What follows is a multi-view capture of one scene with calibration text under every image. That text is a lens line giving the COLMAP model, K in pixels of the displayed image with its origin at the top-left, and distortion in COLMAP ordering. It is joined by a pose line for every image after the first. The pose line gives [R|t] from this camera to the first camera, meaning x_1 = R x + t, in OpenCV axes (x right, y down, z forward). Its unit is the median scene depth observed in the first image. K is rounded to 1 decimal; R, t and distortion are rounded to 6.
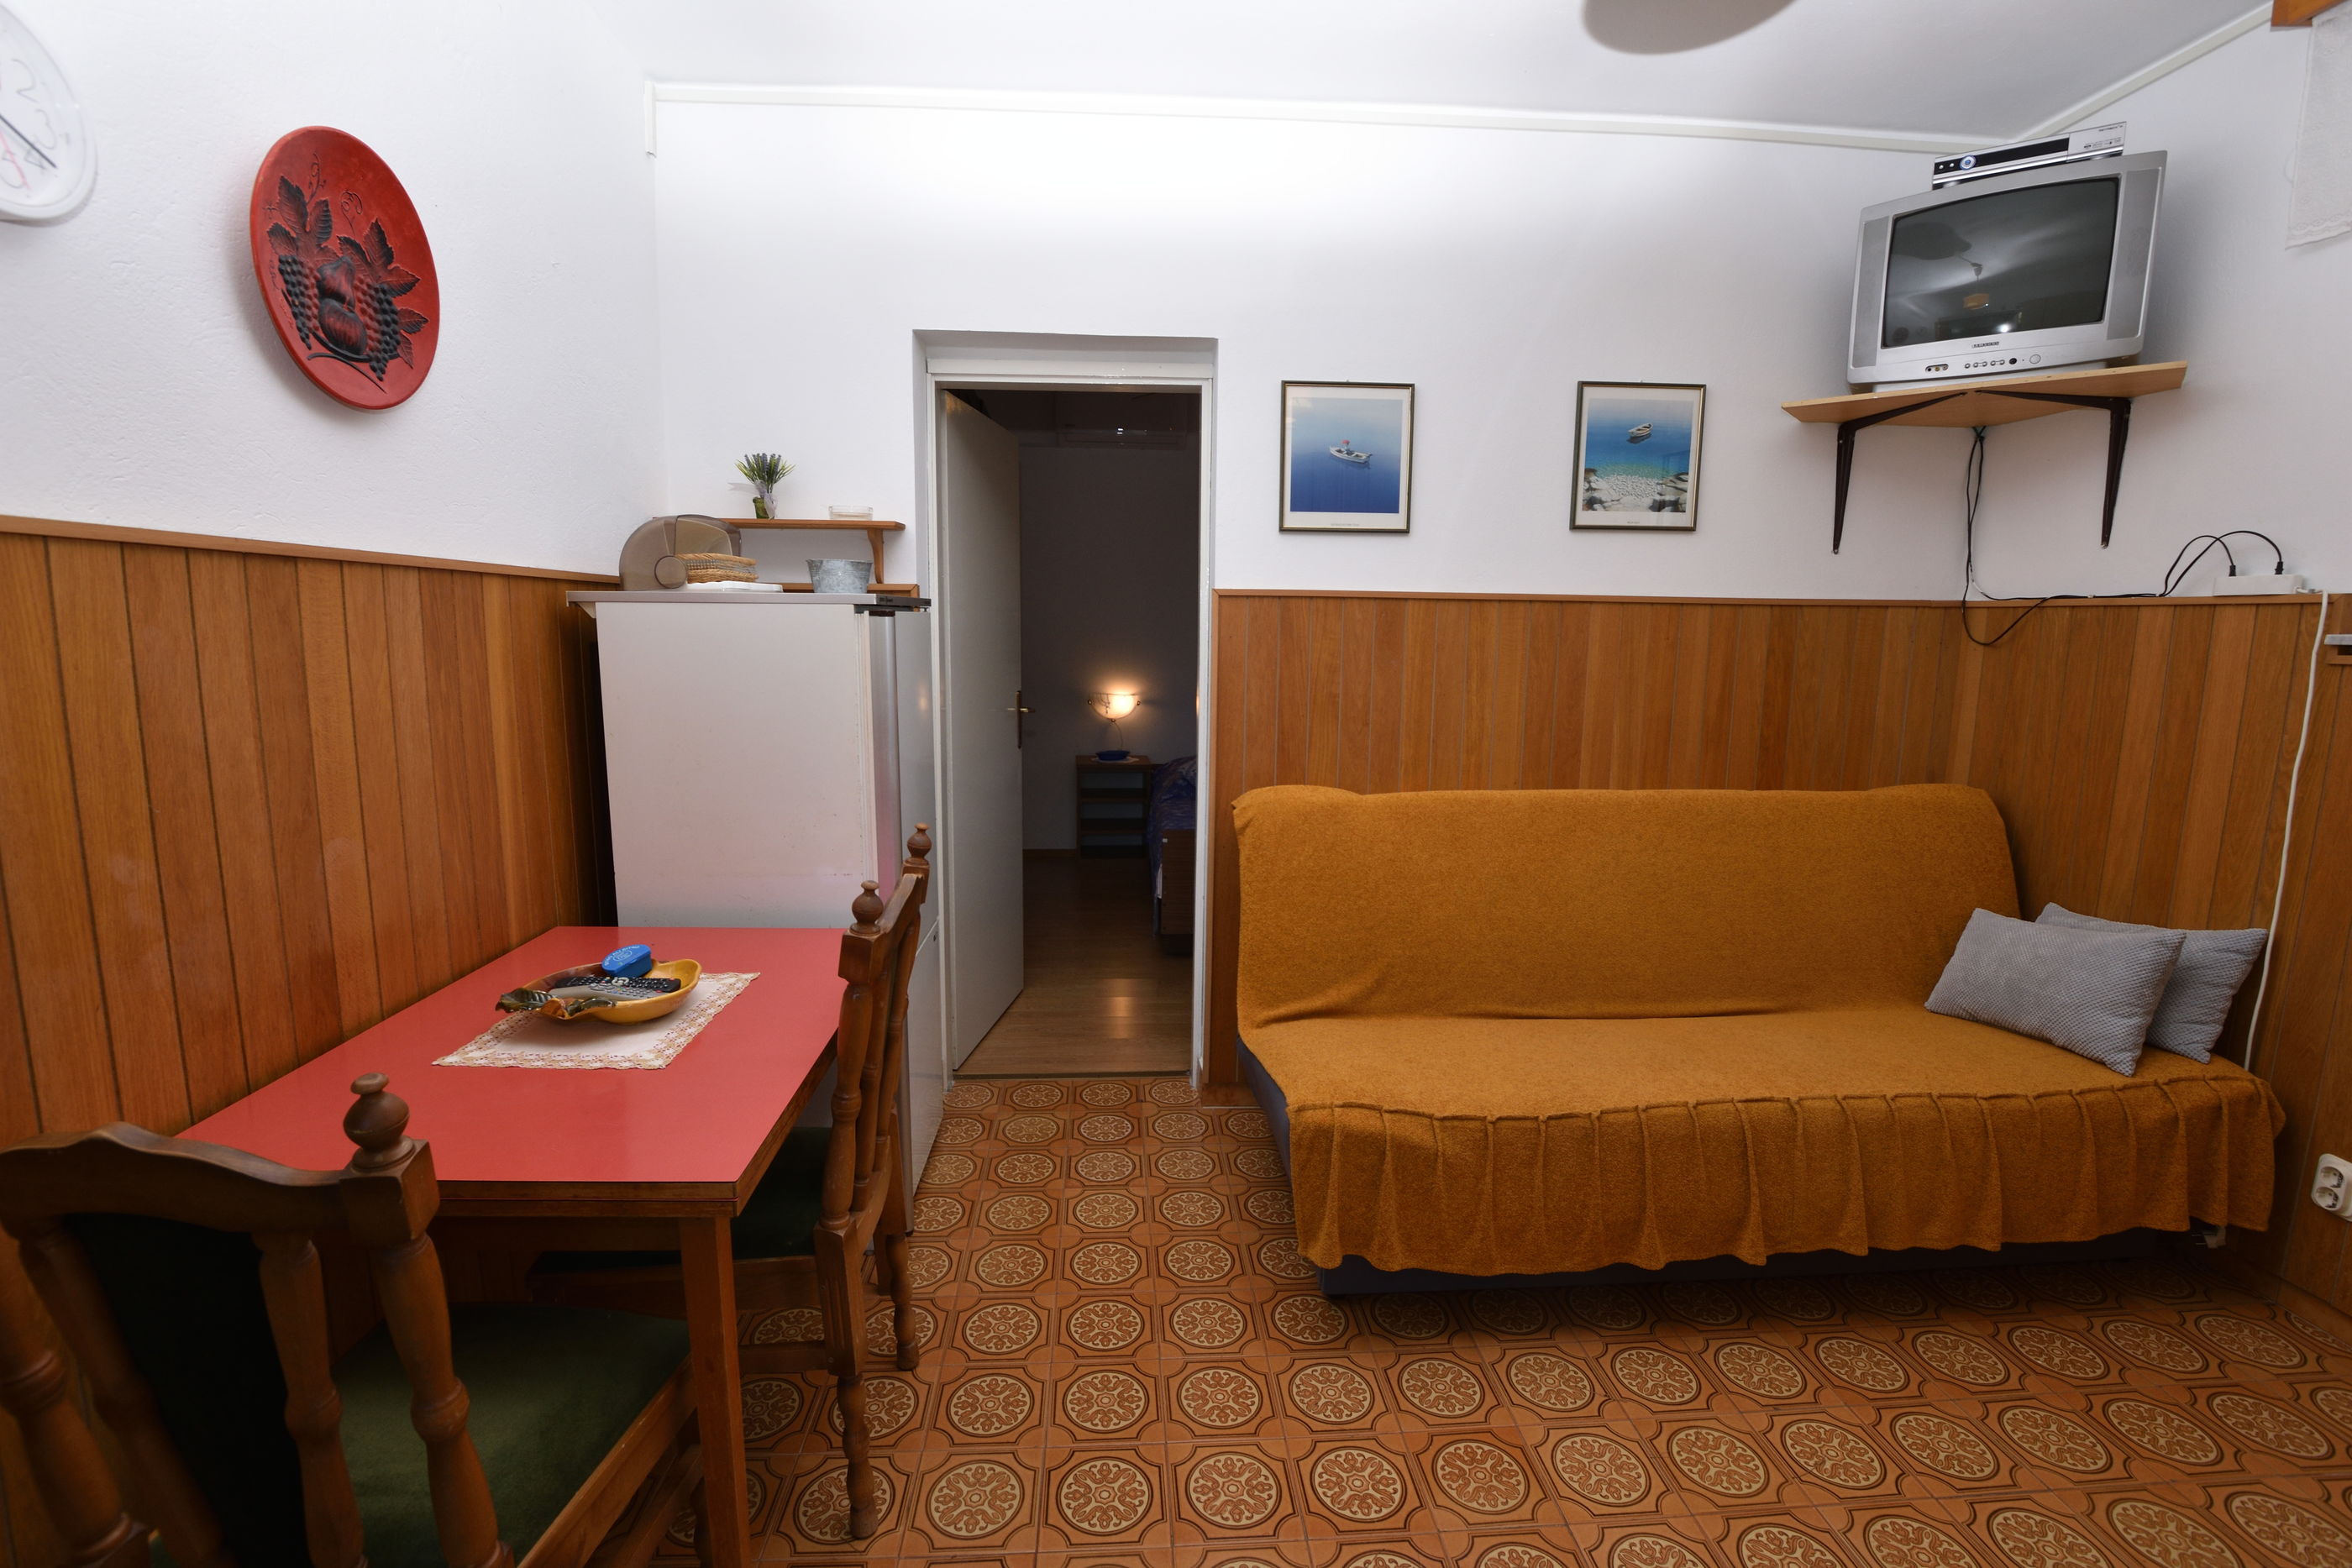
lens RADIAL K [[1049.5, 0, 1169.6], [0, 1049.5, 772.1], [0, 0, 1]] dist [-0.028119, 0.000447]
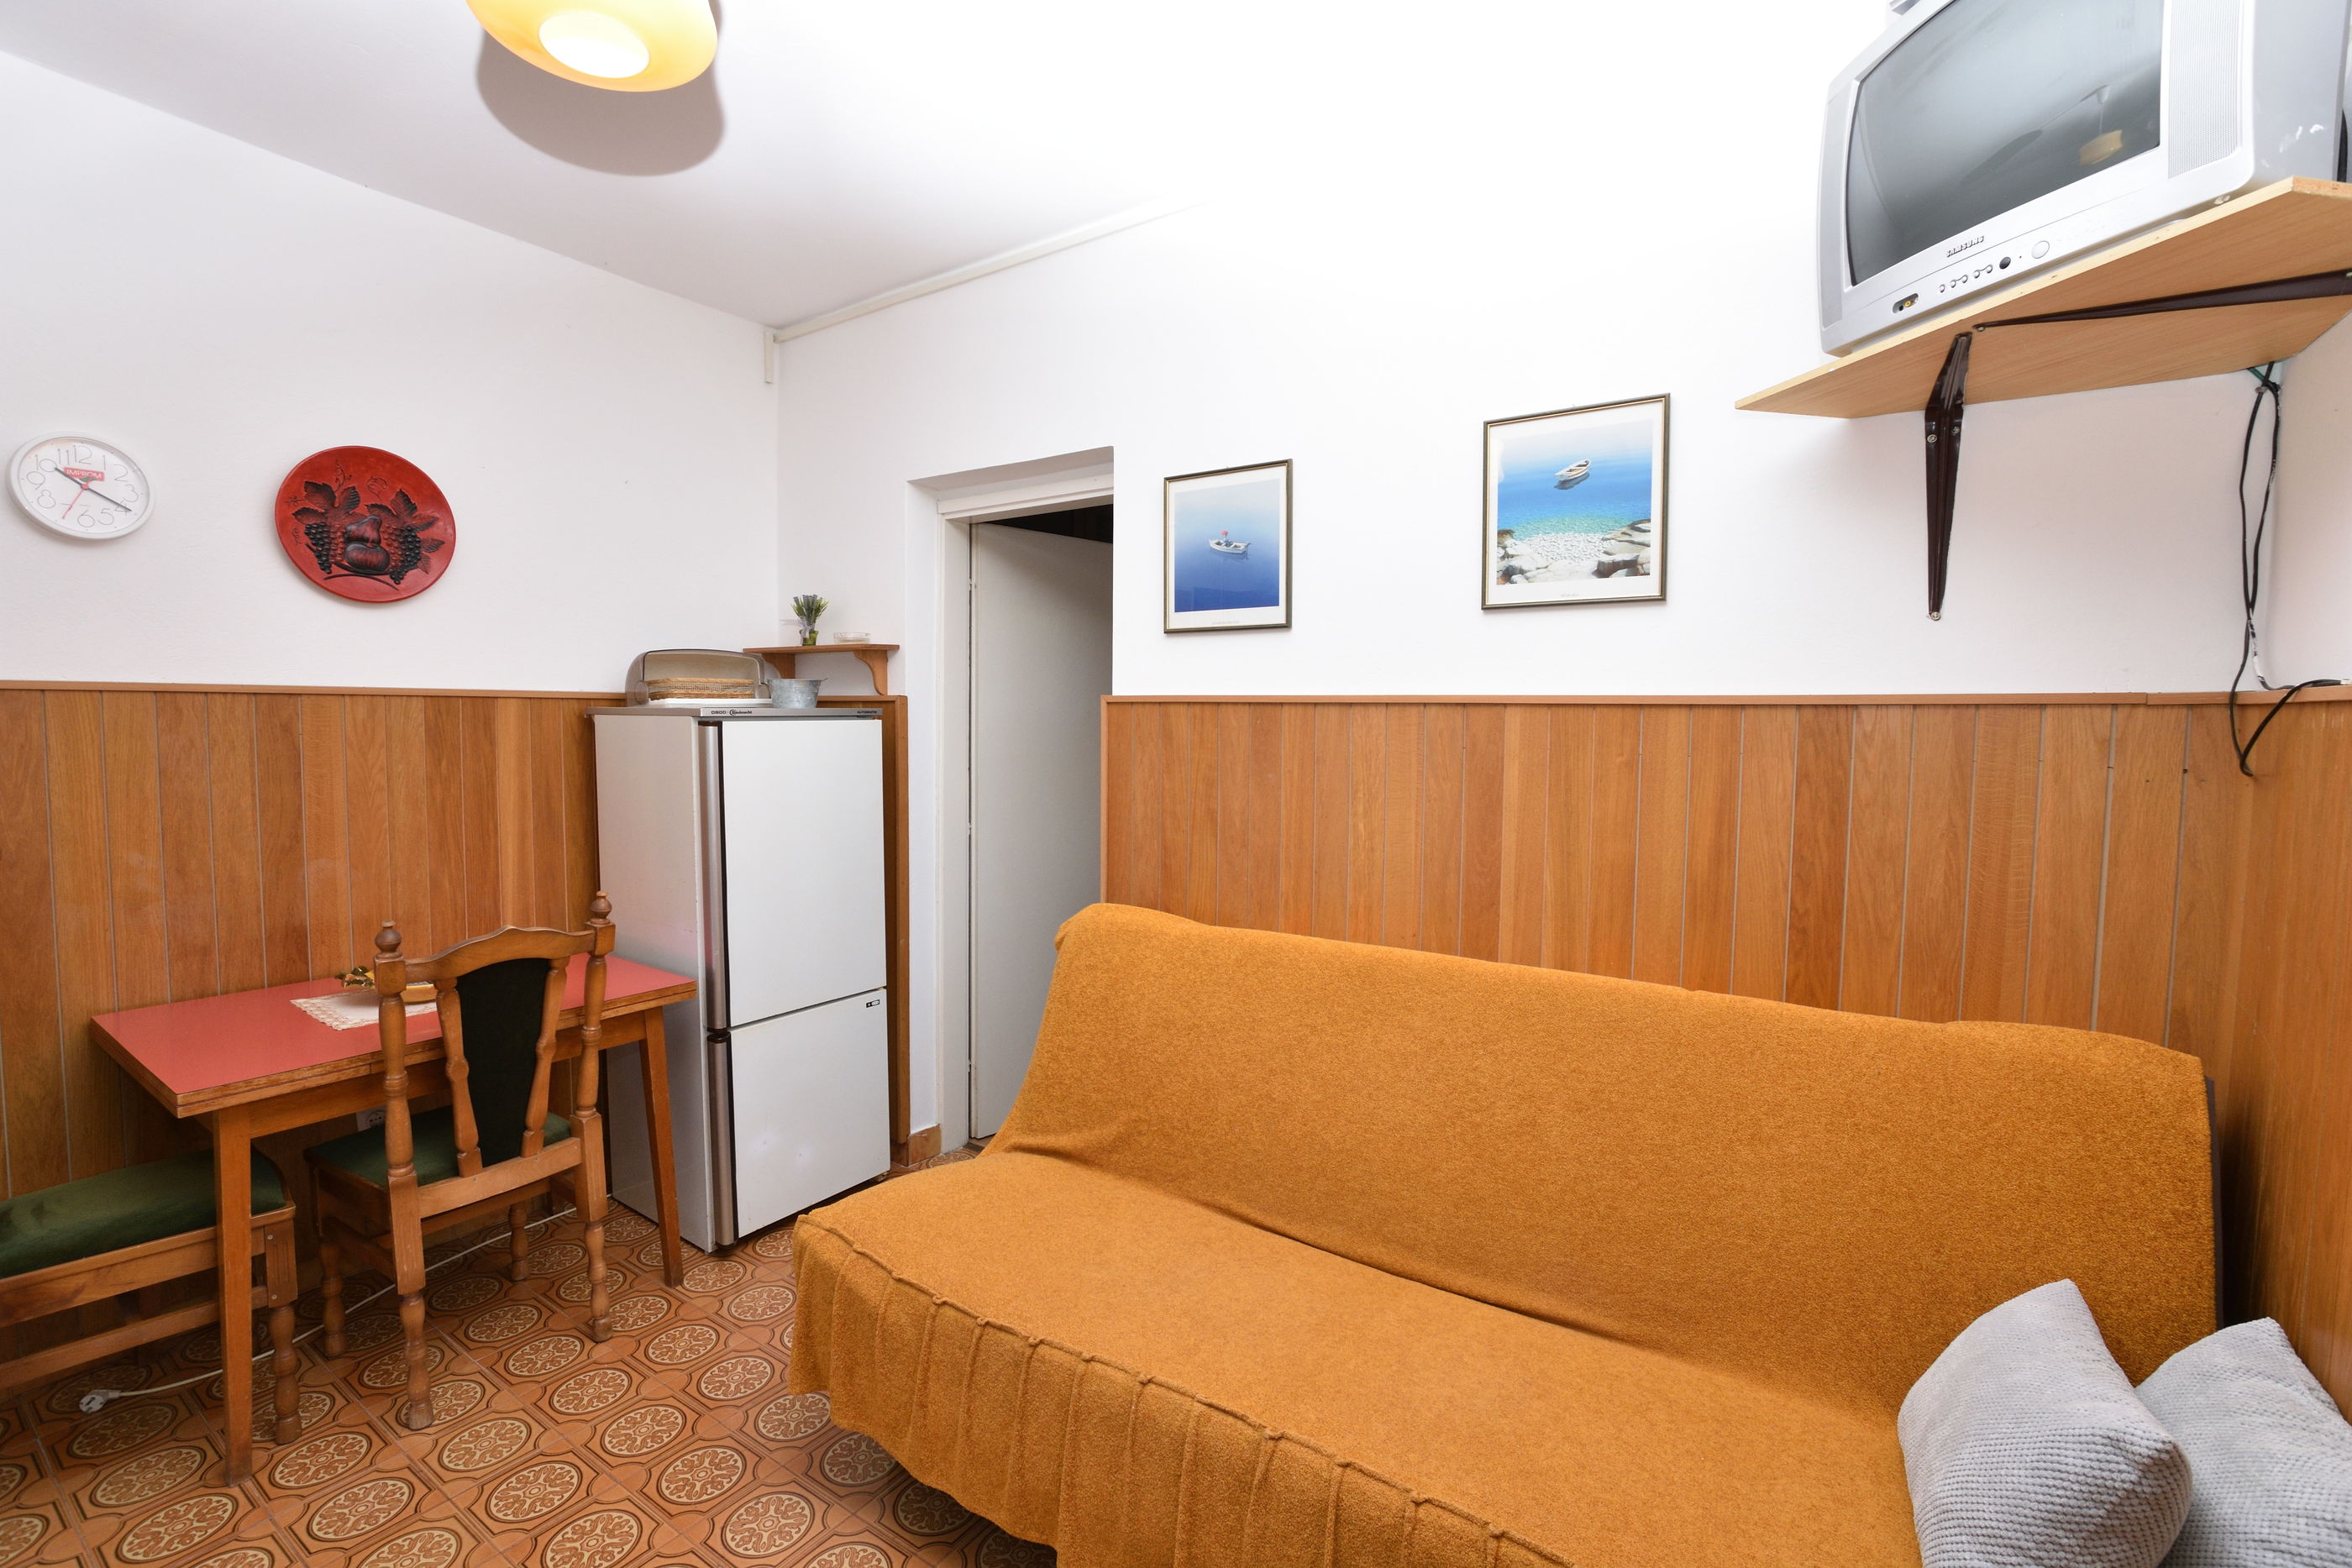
lens RADIAL K [[1049.5, 0, 1169.6], [0, 1049.5, 772.1], [0, 0, 1]] dist [-0.028119, 0.000447]
pose [[0.786781, 0.030689, -0.616468, 0.689882], [-0.085964, 0.994477, -0.060207, -0.049619], [0.611216, 0.100364, 0.785075, 0.273585]]
